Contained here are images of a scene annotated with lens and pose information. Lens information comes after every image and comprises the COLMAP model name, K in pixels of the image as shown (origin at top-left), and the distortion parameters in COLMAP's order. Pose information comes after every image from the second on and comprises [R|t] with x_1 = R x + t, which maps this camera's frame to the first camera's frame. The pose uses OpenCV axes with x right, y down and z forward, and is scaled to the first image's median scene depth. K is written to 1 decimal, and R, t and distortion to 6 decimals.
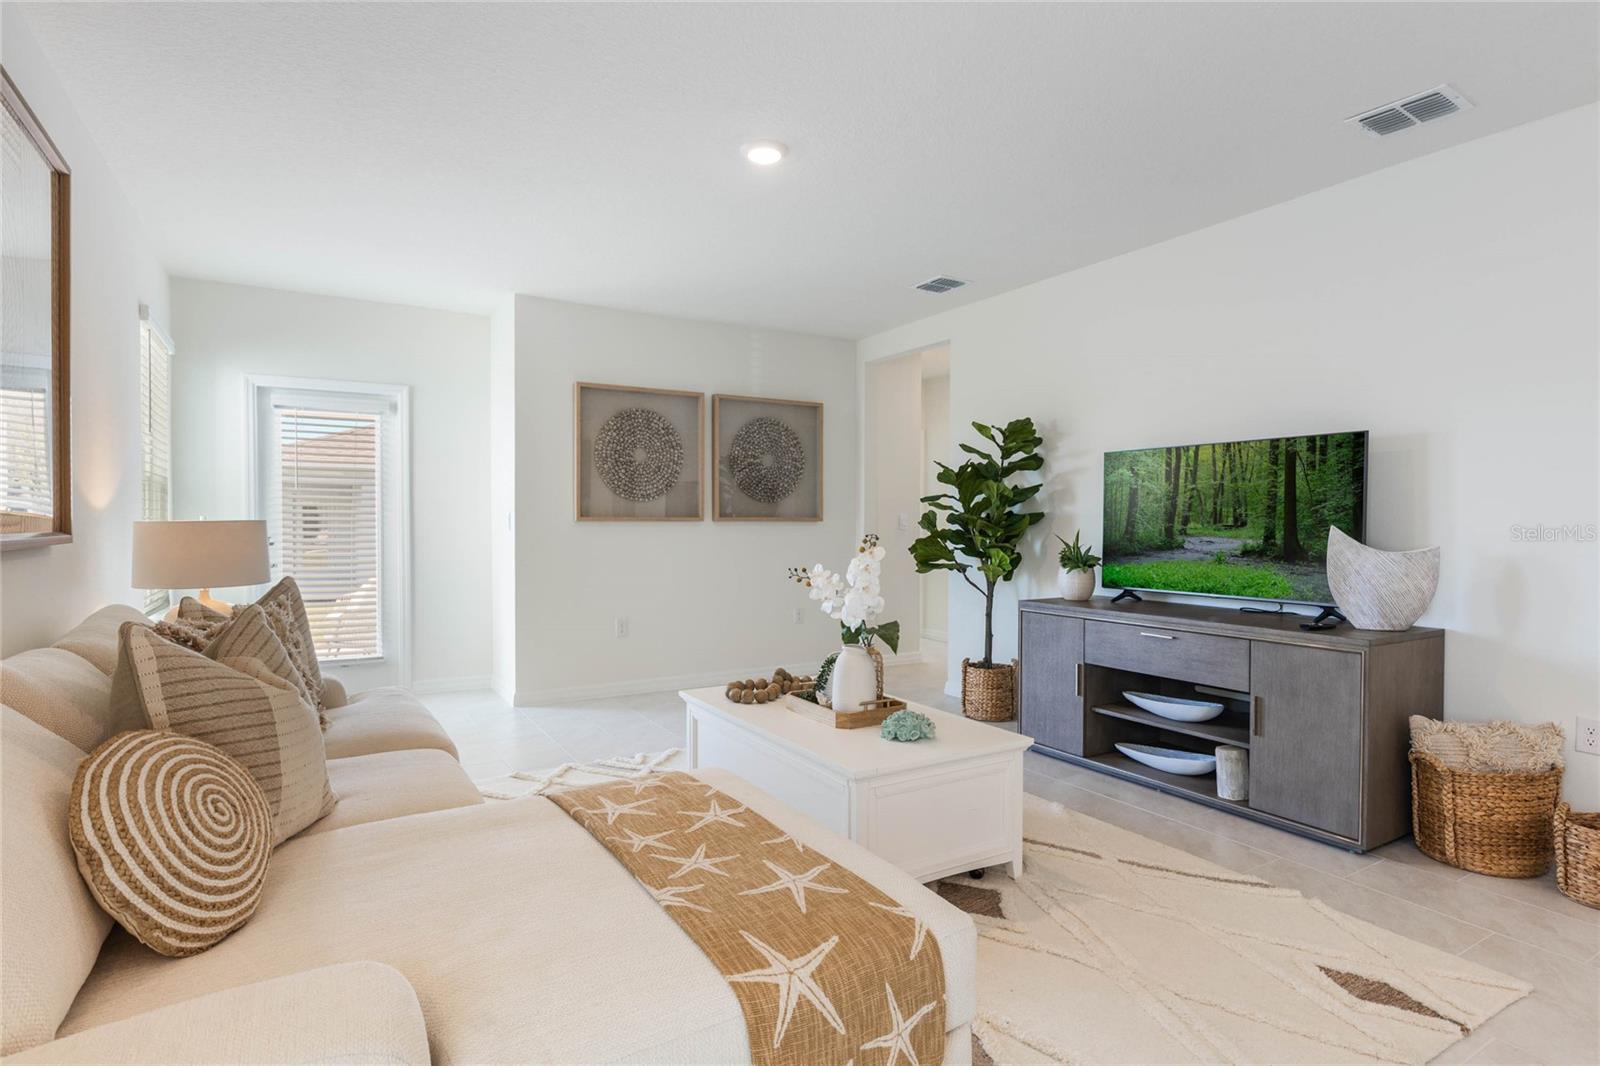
lens RADIAL K [[810.1, 0, 786.5], [0, 810.1, 547.6], [0, 0, 1]] dist [0.002053, -0.000695]
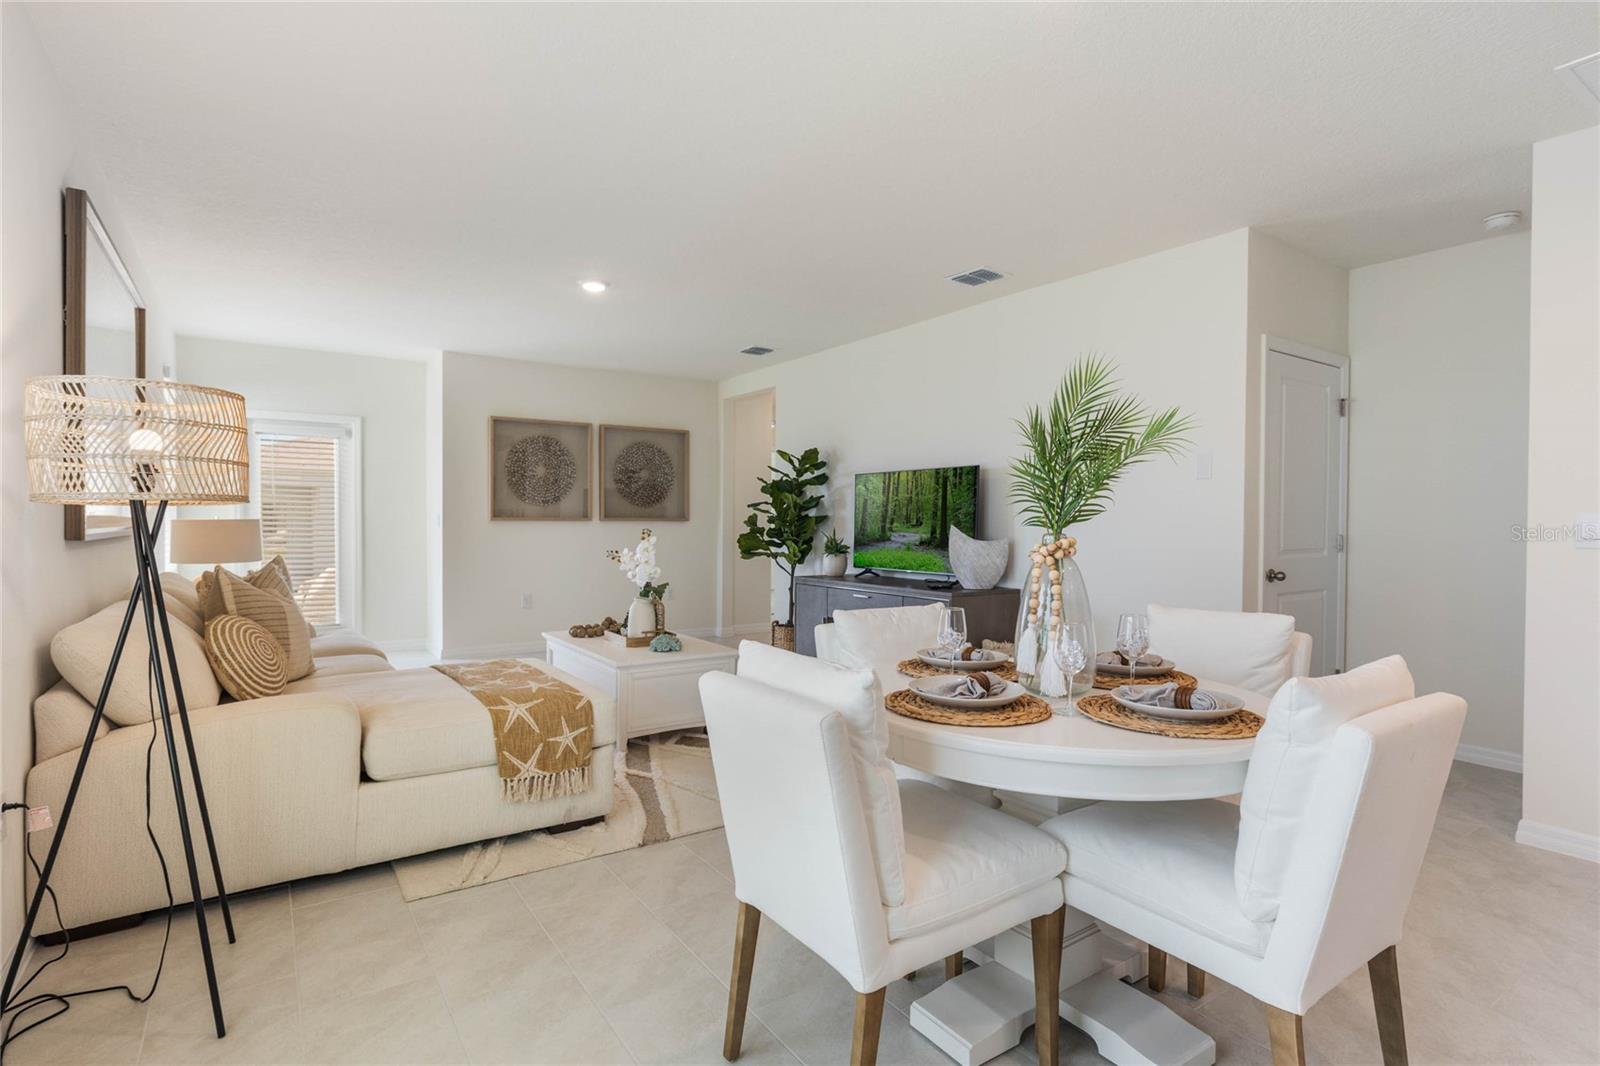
lens RADIAL K [[784.3, 0, 792.4], [0, 784.3, 543.2], [0, 0, 1]] dist [0.001893, -0.000144]
pose [[0.998063, 0.001489, 0.062193, 0.222871], [-0.001203, 0.999989, -0.004642, 0.014556], [-0.062199, 0.004558, 0.998053, -0.454577]]
